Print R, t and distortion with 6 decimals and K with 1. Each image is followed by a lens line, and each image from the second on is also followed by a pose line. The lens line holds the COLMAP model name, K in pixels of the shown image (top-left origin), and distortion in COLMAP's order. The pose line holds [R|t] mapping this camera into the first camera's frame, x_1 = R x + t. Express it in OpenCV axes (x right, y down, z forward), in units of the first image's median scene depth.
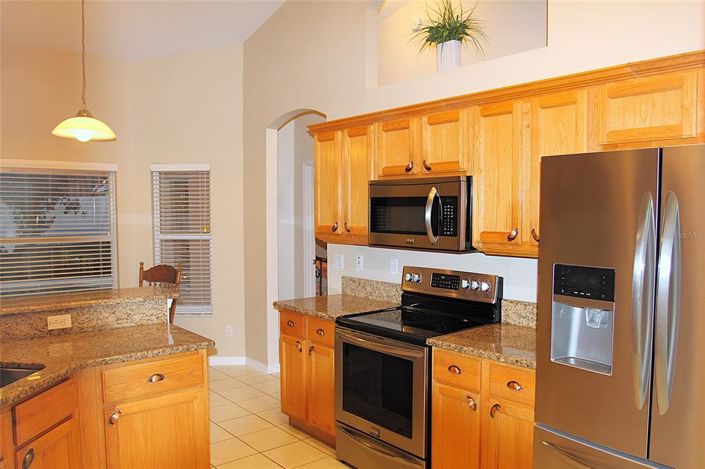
lens RADIAL K [[572.7, 0, 352.3], [0, 572.7, 245.7], [0, 0, 1]] dist [-0.094075, 0.056103]
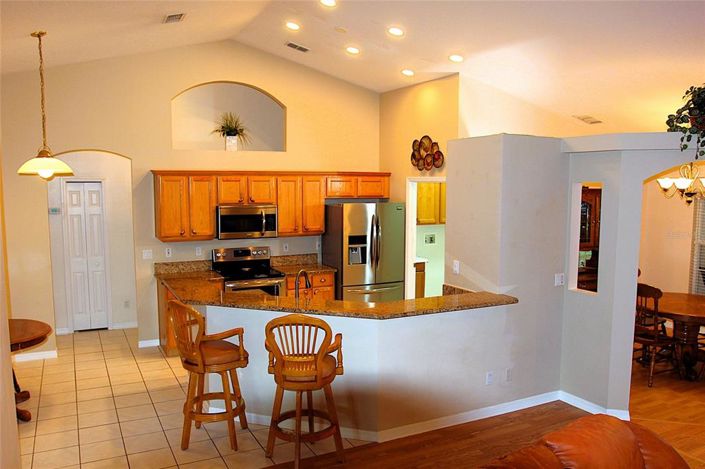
lens RADIAL K [[589.7, 0, 350.5], [0, 589.7, 242.2], [0, 0, 1]] dist [-0.107352, 0.098911]
pose [[0.217300, -0.103240, 0.970630, -1.851866], [0.057098, 0.994033, 0.092946, -0.156778], [-0.974433, 0.035224, 0.221898, 0.131647]]
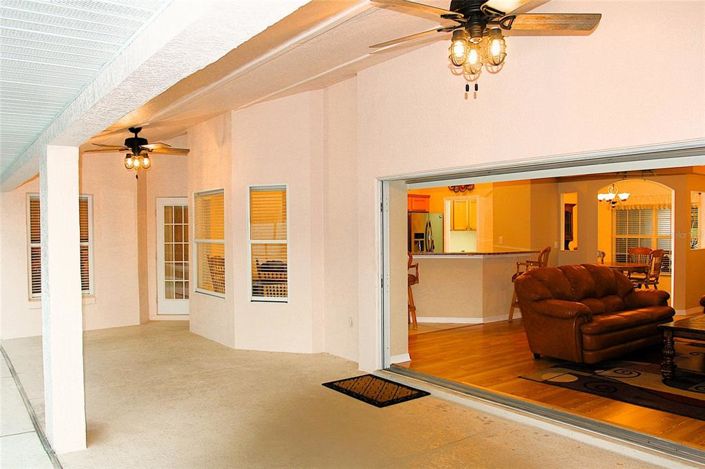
lens RADIAL K [[572.7, 0, 352.3], [0, 572.7, 245.7], [0, 0, 1]] dist [-0.094075, 0.056103]
pose [[0.061493, -0.031706, 0.997604, -3.086602], [0.067915, 0.997312, 0.027511, -0.025996], [-0.995794, 0.066060, 0.063481, 0.756522]]
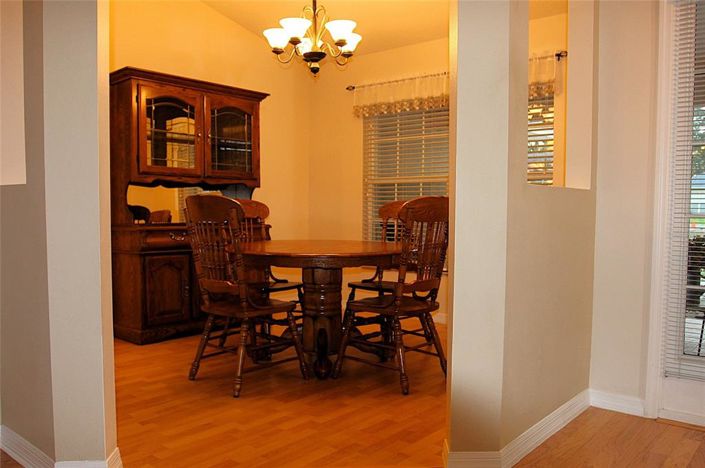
lens RADIAL K [[572.7, 0, 352.3], [0, 572.7, 245.2], [0, 0, 1]] dist [-0.094075, 0.056103]
pose [[-0.158729, -0.059474, 0.985529, -0.931774], [0.055032, 0.996099, 0.068975, 0.191385], [-0.985787, 0.065184, -0.154837, -0.384740]]
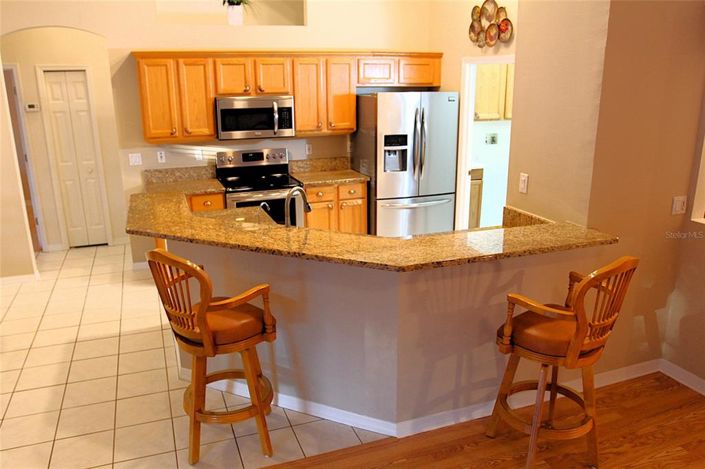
lens RADIAL K [[572.7, 0, 352.3], [0, 572.7, 245.7], [0, 0, 1]] dist [-0.094075, 0.056103]
pose [[0.322721, -0.274688, 0.905758, -1.354404], [0.065917, 0.961160, 0.268003, -0.119245], [-0.944196, -0.026786, 0.328294, 0.159723]]
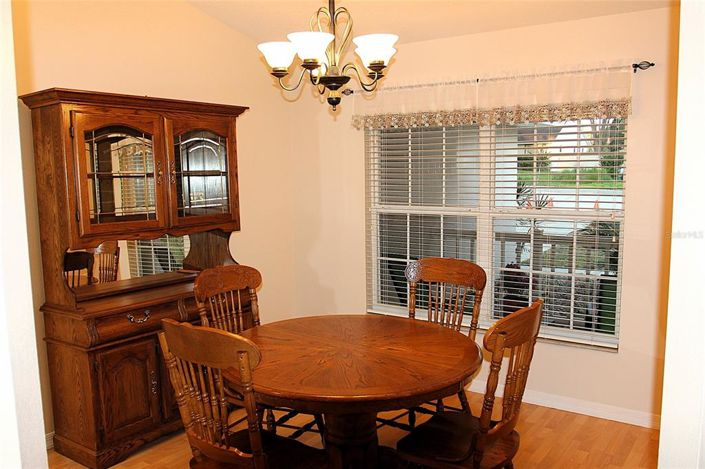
lens RADIAL K [[589.7, 0, 350.5], [0, 589.7, 242.2], [0, 0, 1]] dist [-0.107352, 0.098911]
pose [[-0.247389, -0.115763, 0.961976, -0.626302], [0.072691, 0.987822, 0.137567, 0.018587], [-0.966186, 0.103959, -0.235961, -0.325052]]
